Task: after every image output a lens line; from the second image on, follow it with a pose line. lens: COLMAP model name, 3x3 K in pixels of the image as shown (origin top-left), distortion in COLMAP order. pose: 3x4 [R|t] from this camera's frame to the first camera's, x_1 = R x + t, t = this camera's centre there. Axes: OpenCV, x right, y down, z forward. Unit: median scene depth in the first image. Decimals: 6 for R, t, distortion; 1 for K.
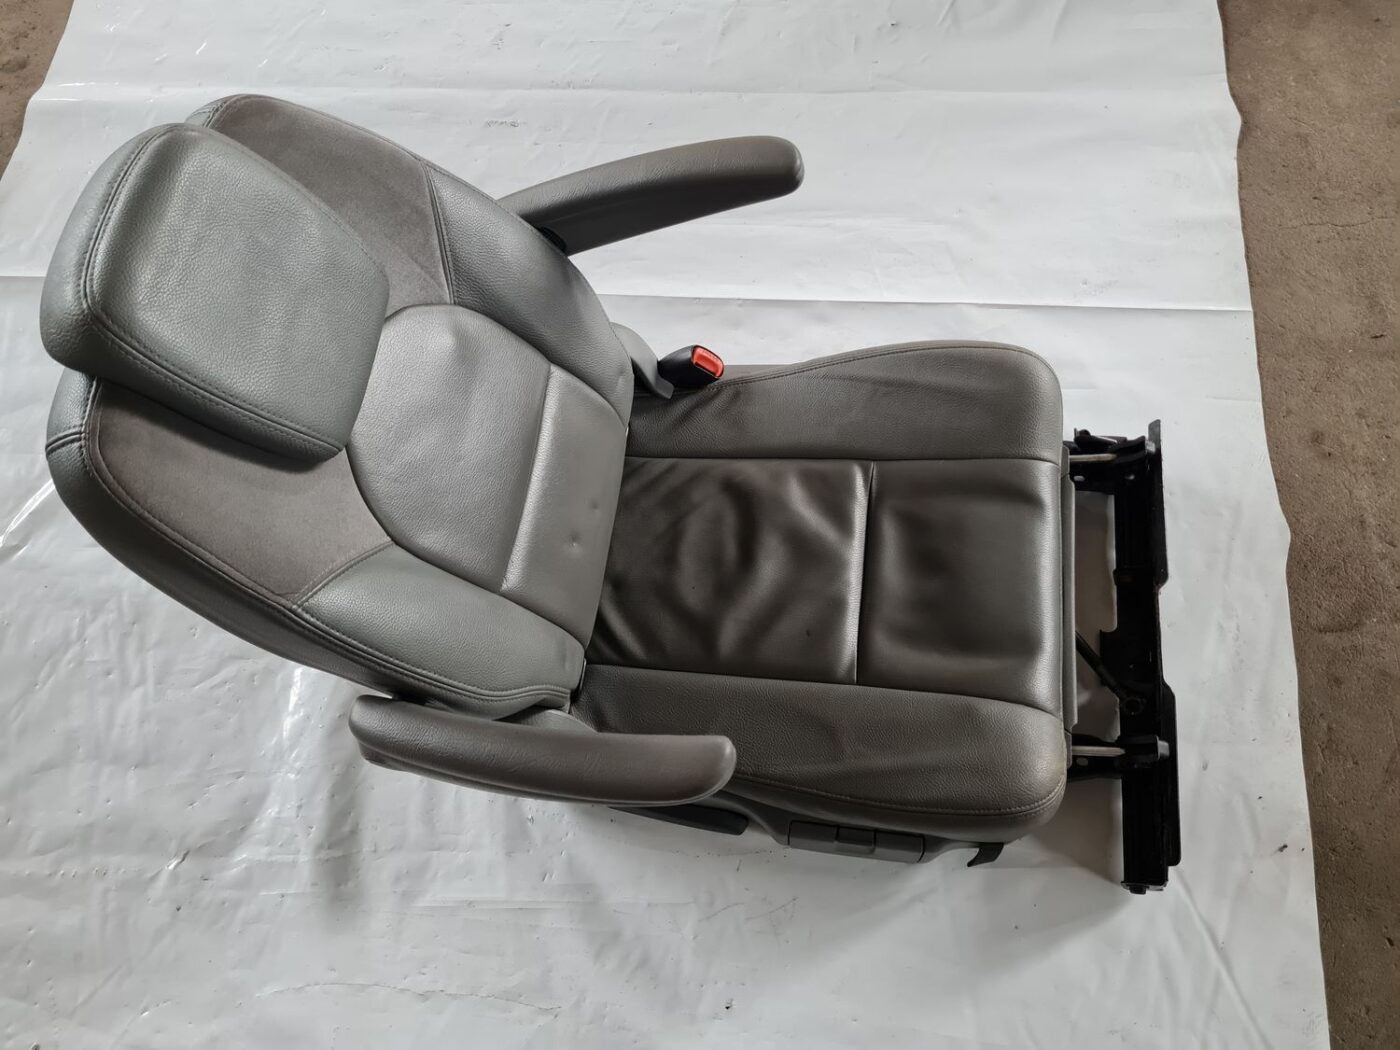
lens RADIAL K [[1030.6, 0, 698.7], [0, 1030.6, 517.8], [0, 0, 1]] dist [0.025673, -0.009735]
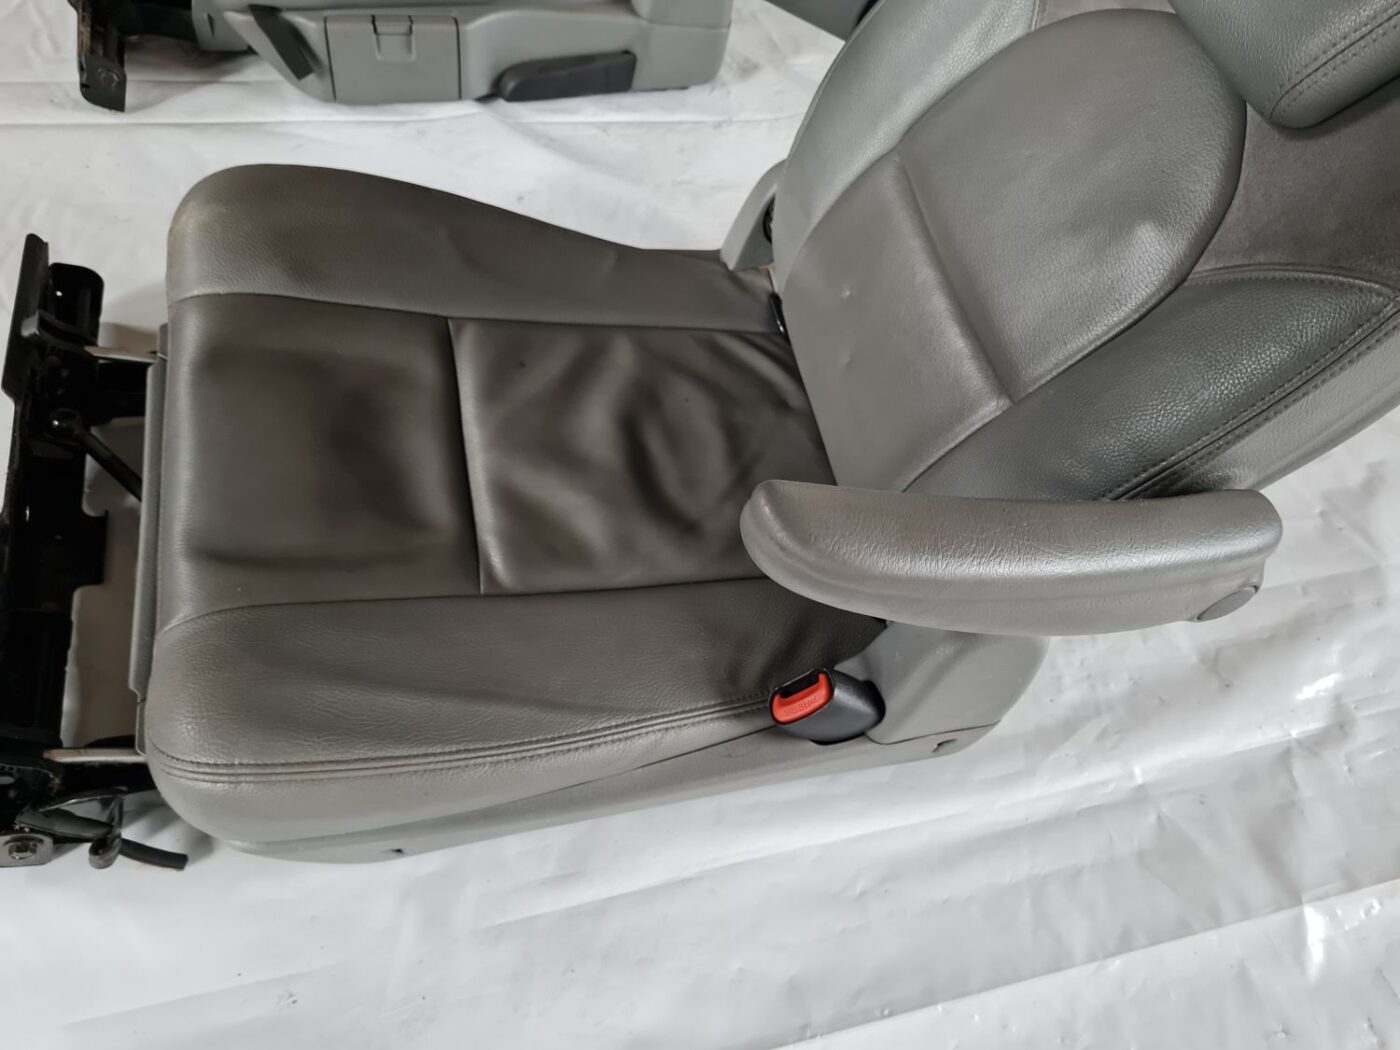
lens RADIAL K [[1030.6, 0, 698.3], [0, 1030.6, 536.0], [0, 0, 1]] dist [0.025673, -0.009735]
pose [[-0.935910, 0.248841, -0.249301, 0.200095], [-0.349102, -0.561028, 0.750583, -0.556044], [0.046911, 0.789510, 0.611943, 0.625621]]
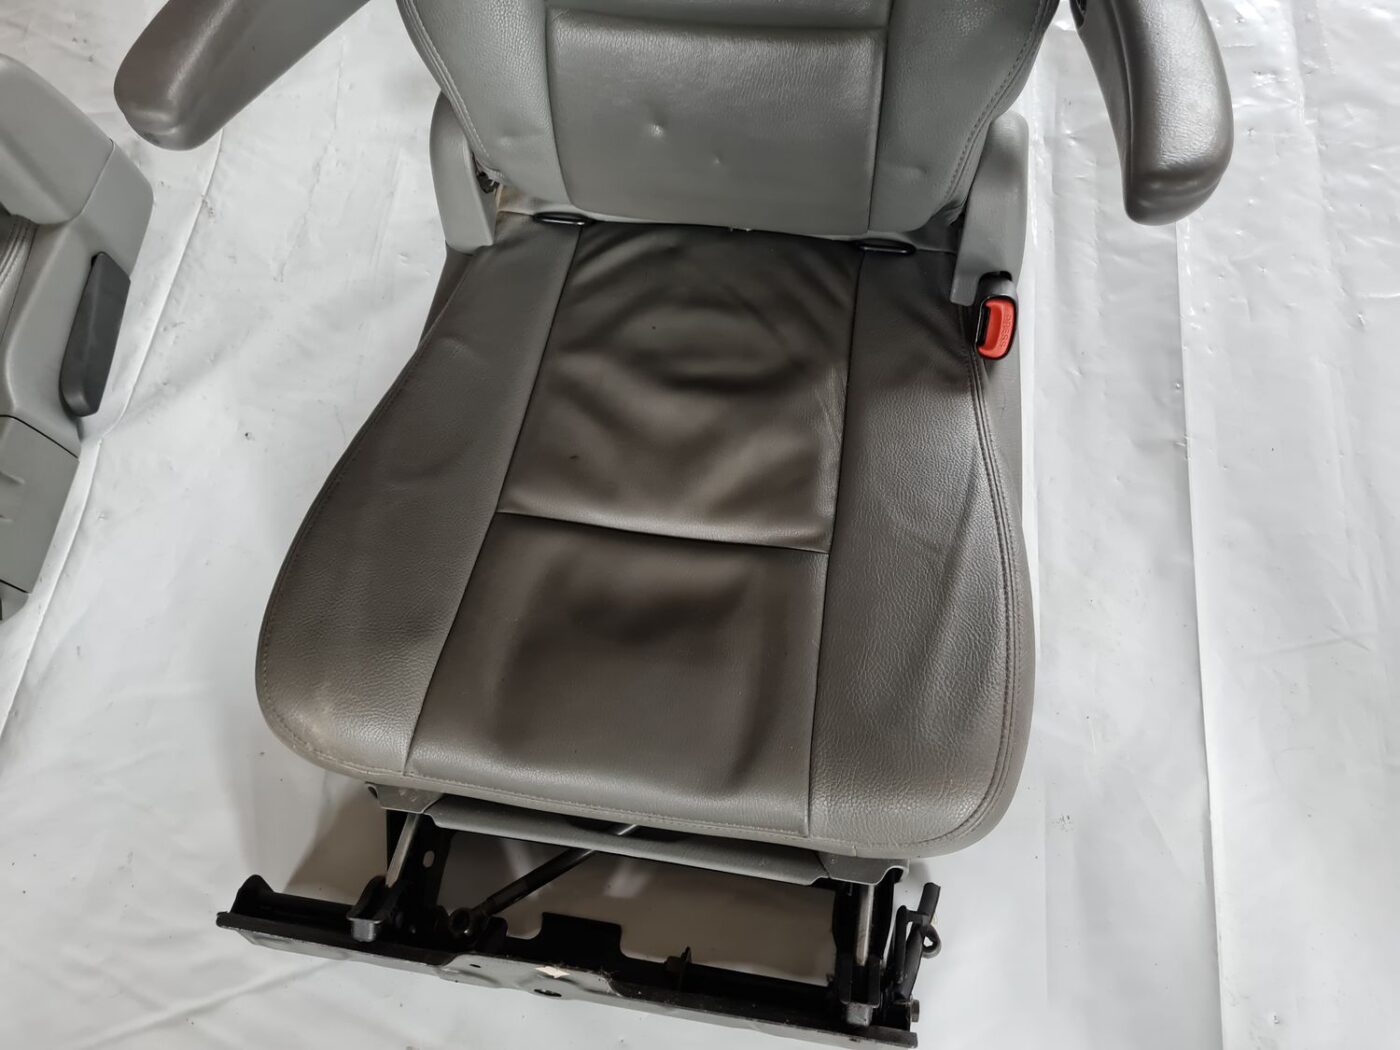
lens RADIAL K [[1030.6, 0, 718.2], [0, 1030.6, 500.3], [0, 0, 1]] dist [0.025673, -0.009735]
pose [[-0.015797, 0.953276, -0.301686, 0.349512], [-0.889216, 0.124576, 0.440200, -0.296877], [0.457215, 0.275218, 0.845700, 0.414357]]
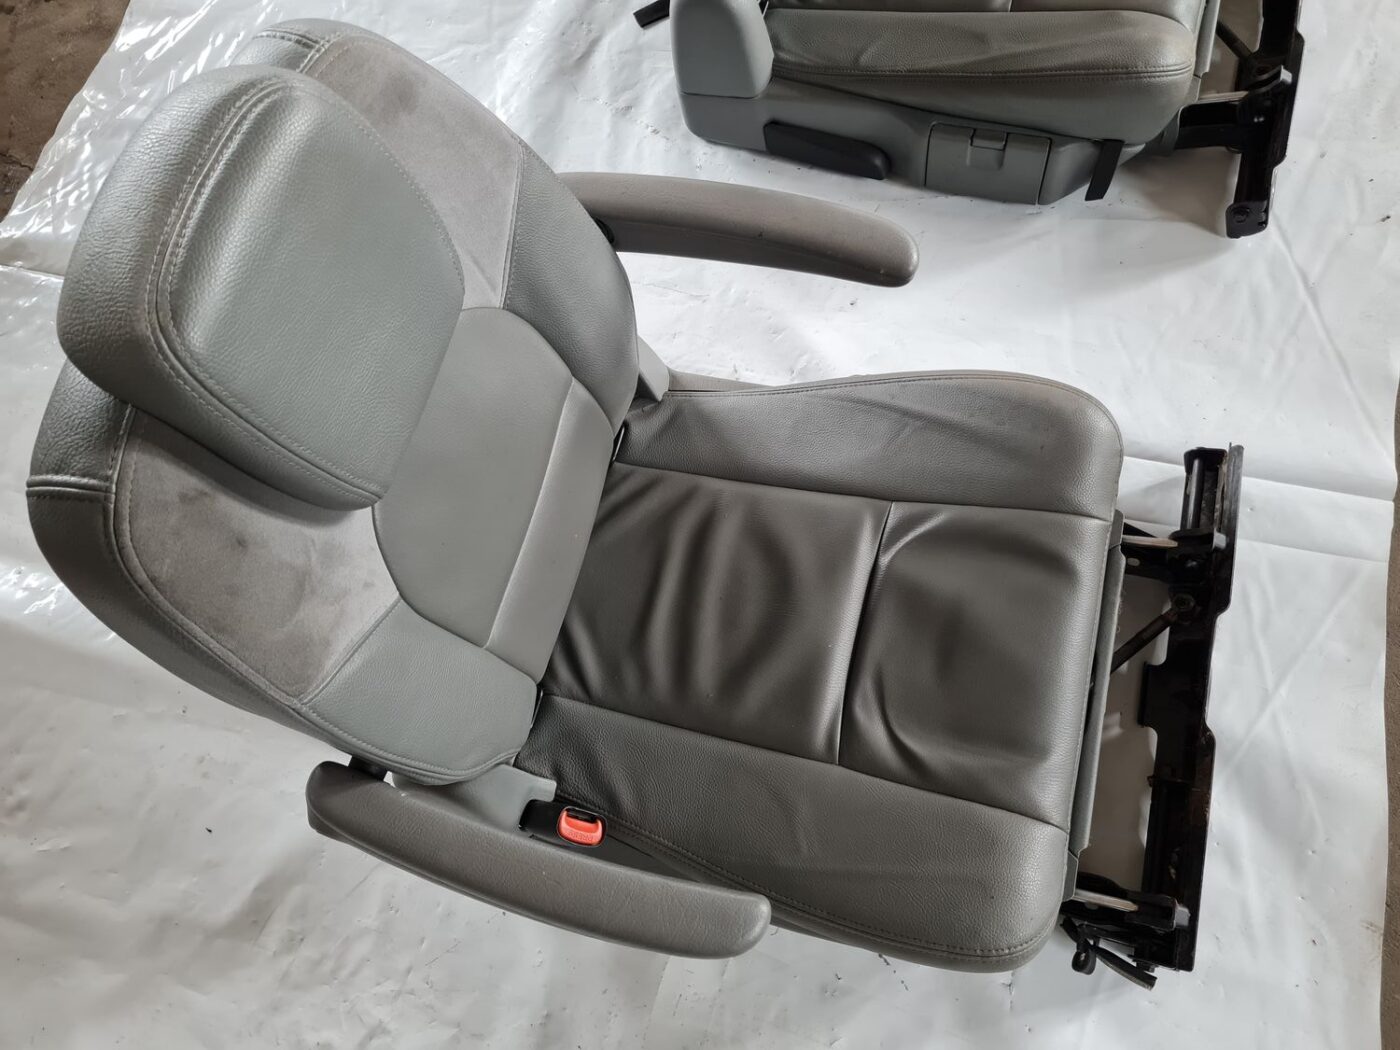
lens RADIAL K [[1030.6, 0, 708.5], [0, 1030.6, 490.8], [0, 0, 1]] dist [0.025673, -0.009735]
pose [[0.985268, 0.135321, -0.104574, 0.017689], [-0.132369, 0.990593, 0.034711, 0.645619], [0.108287, -0.020358, 0.993911, -0.159218]]
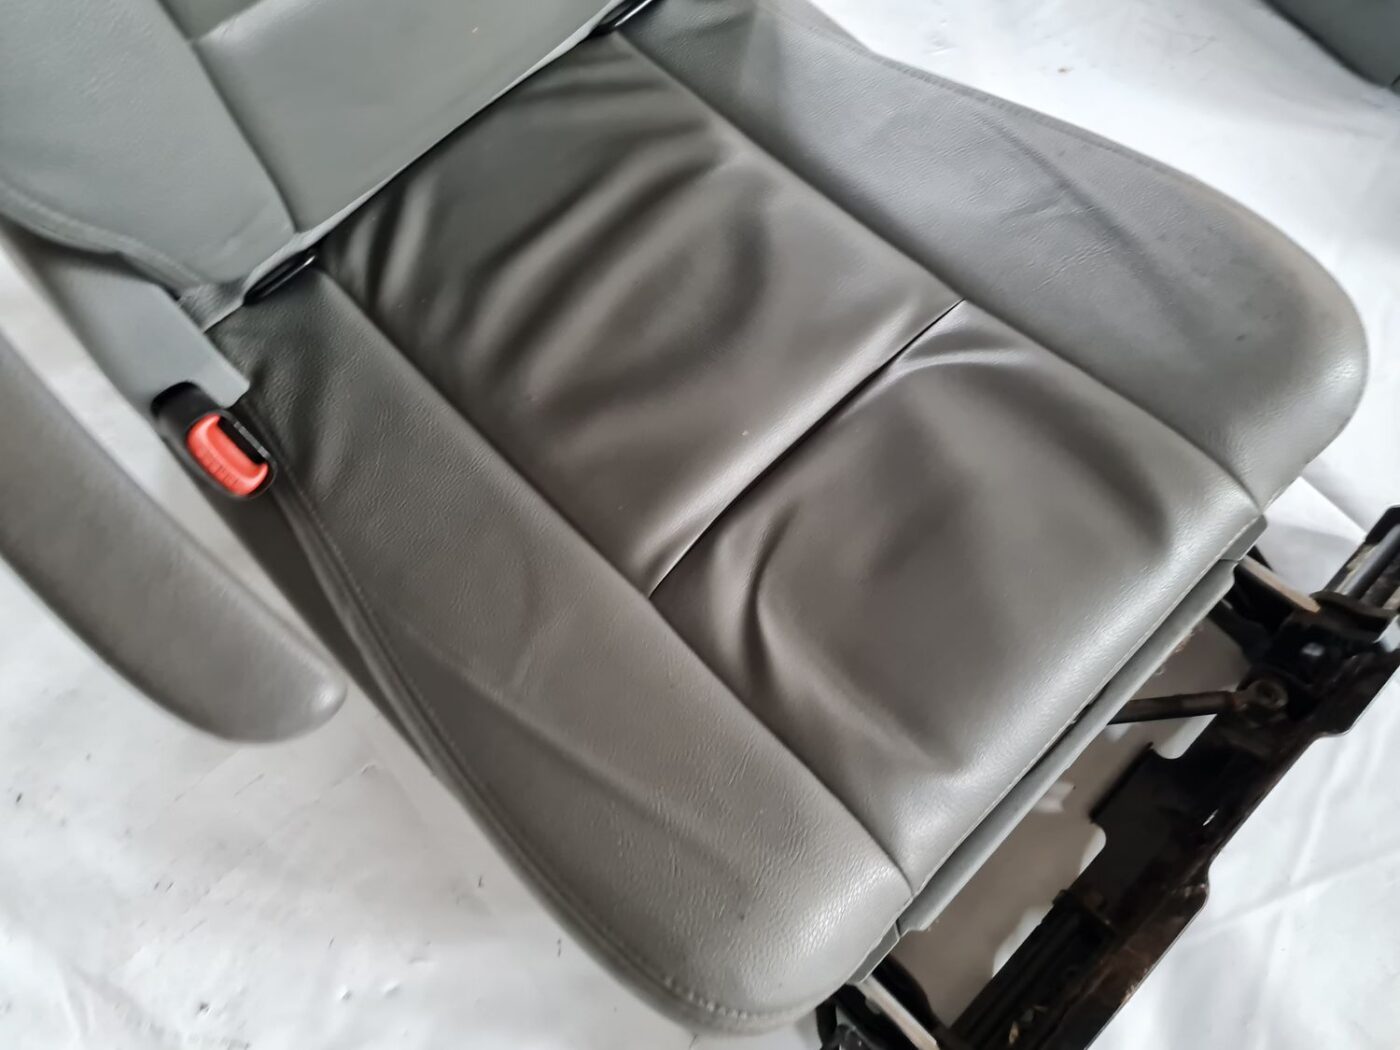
lens RADIAL K [[1030.6, 0, 700.8], [0, 1030.6, 517.2], [0, 0, 1]] dist [0.025673, -0.009735]
pose [[0.754513, 0.651973, -0.075108, 0.094268], [-0.639755, 0.756200, 0.137385, 0.765438], [0.146368, -0.055608, 0.987666, 0.191531]]
